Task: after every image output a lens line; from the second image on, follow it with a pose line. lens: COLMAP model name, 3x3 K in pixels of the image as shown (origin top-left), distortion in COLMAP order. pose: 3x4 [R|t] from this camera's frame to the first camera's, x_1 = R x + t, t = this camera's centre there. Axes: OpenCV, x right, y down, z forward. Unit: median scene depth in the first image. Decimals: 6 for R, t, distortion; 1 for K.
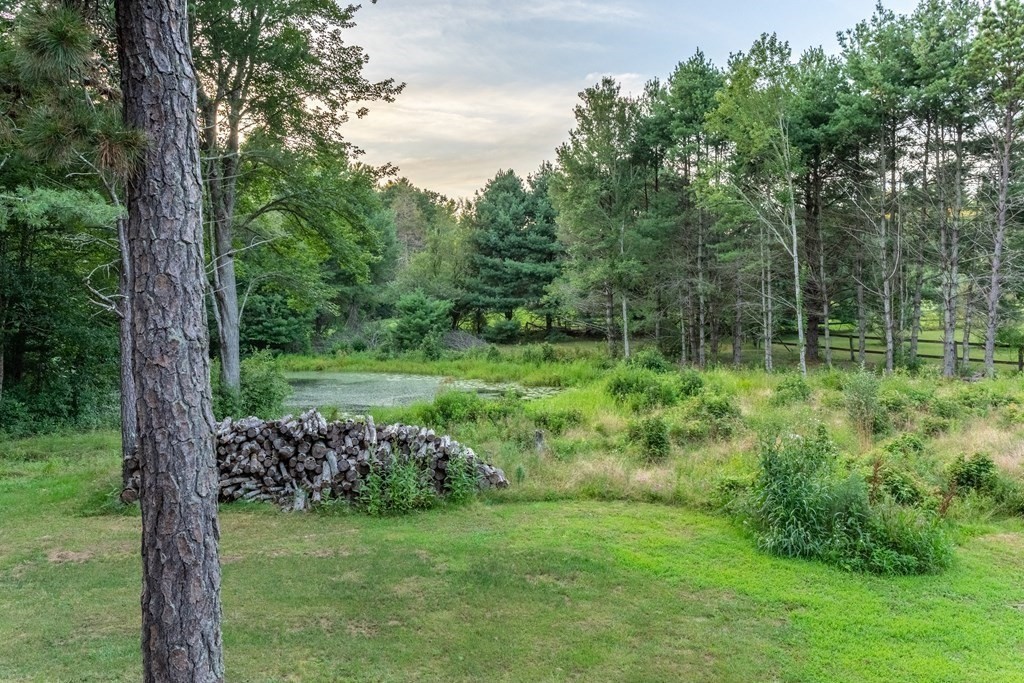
lens RADIAL K [[754.7, 0, 512.0], [0, 754.7, 341.5], [0, 0, 1]] dist [-0.033751, 0.006883]
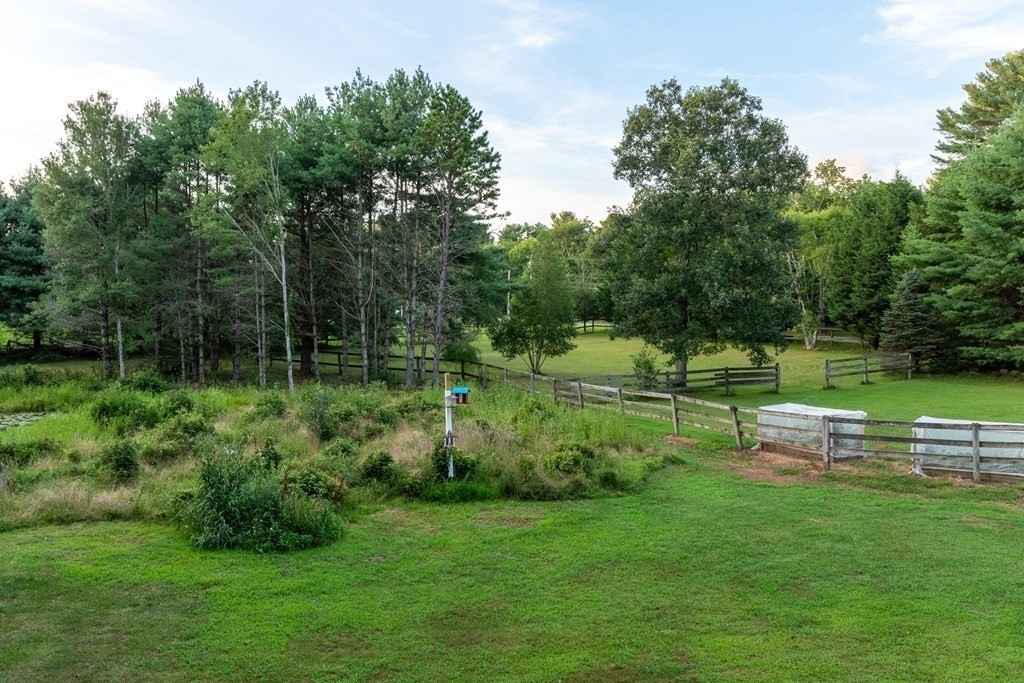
lens RADIAL K [[754.7, 0, 512.0], [0, 754.7, 341.5], [0, 0, 1]] dist [-0.033751, 0.006883]
pose [[0.828772, -0.007565, 0.559536, 0.027454], [0.011581, 0.999926, -0.003634, -0.018553], [-0.559467, 0.009492, 0.828798, -0.115822]]
